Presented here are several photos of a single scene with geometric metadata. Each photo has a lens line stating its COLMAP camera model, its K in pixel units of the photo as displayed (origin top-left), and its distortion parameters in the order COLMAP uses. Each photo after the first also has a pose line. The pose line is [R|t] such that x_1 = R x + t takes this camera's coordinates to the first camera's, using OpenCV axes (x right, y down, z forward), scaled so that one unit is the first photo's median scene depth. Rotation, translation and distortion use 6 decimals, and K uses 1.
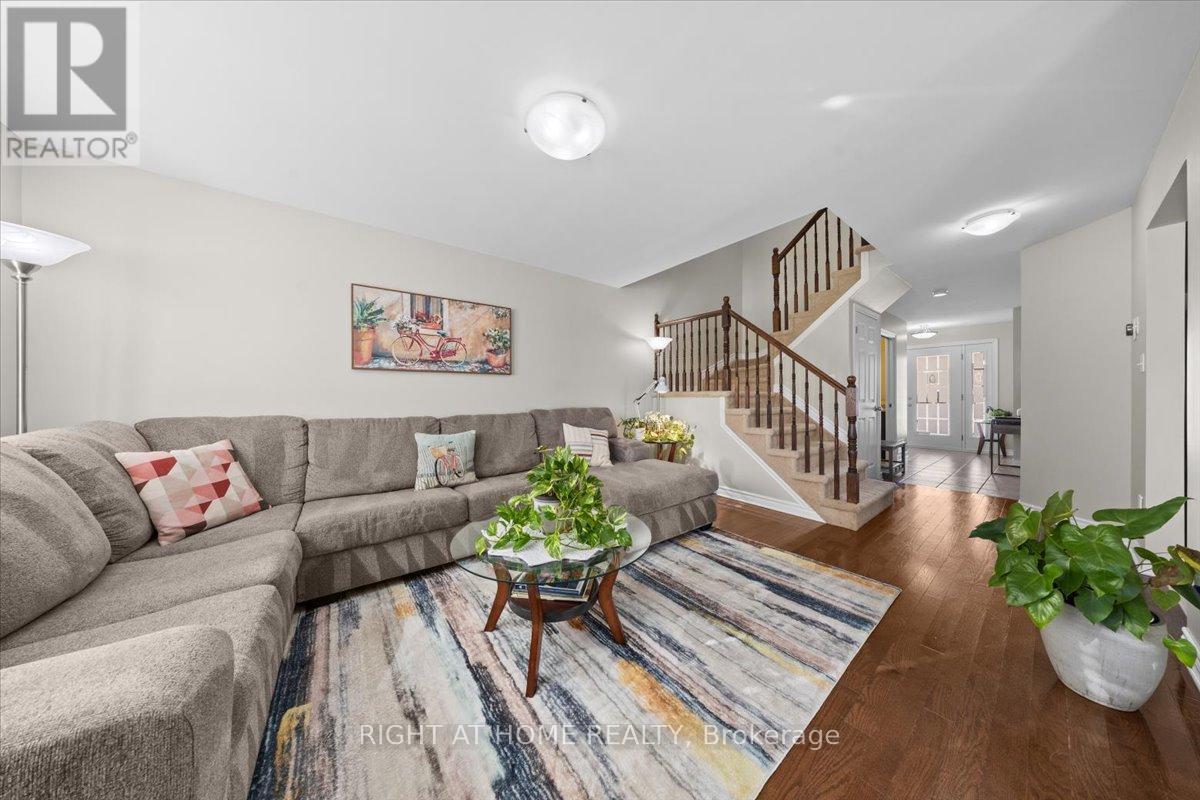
lens RADIAL K [[354.6, 0, 599.3], [0, 354.6, 395.4], [0, 0, 1]] dist [0.000795, -0.000051]
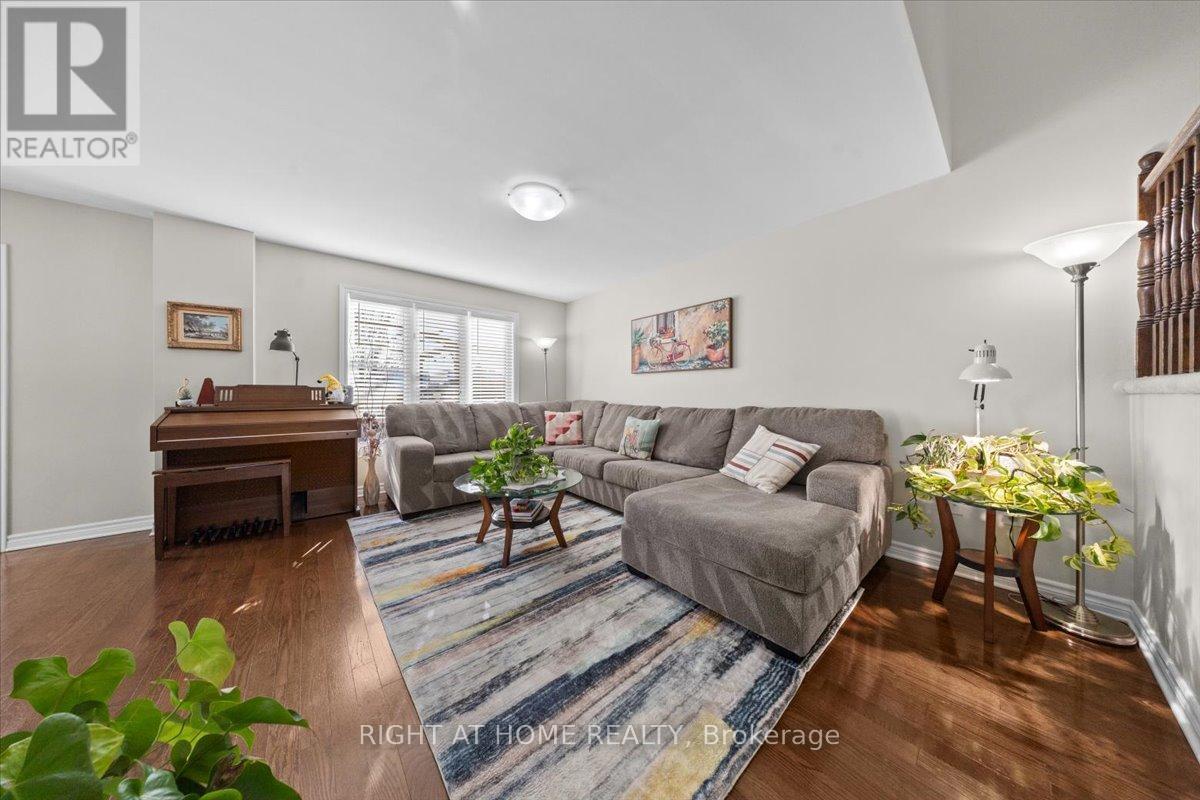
lens RADIAL K [[354.6, 0, 599.3], [0, 354.6, 395.4], [0, 0, 1]] dist [0.000795, -0.000051]
pose [[0.022540, 0.012779, -0.999664, 0.827396], [0.002852, 0.999913, 0.012846, 0.001330], [0.999742, -0.003141, 0.022502, 0.758736]]
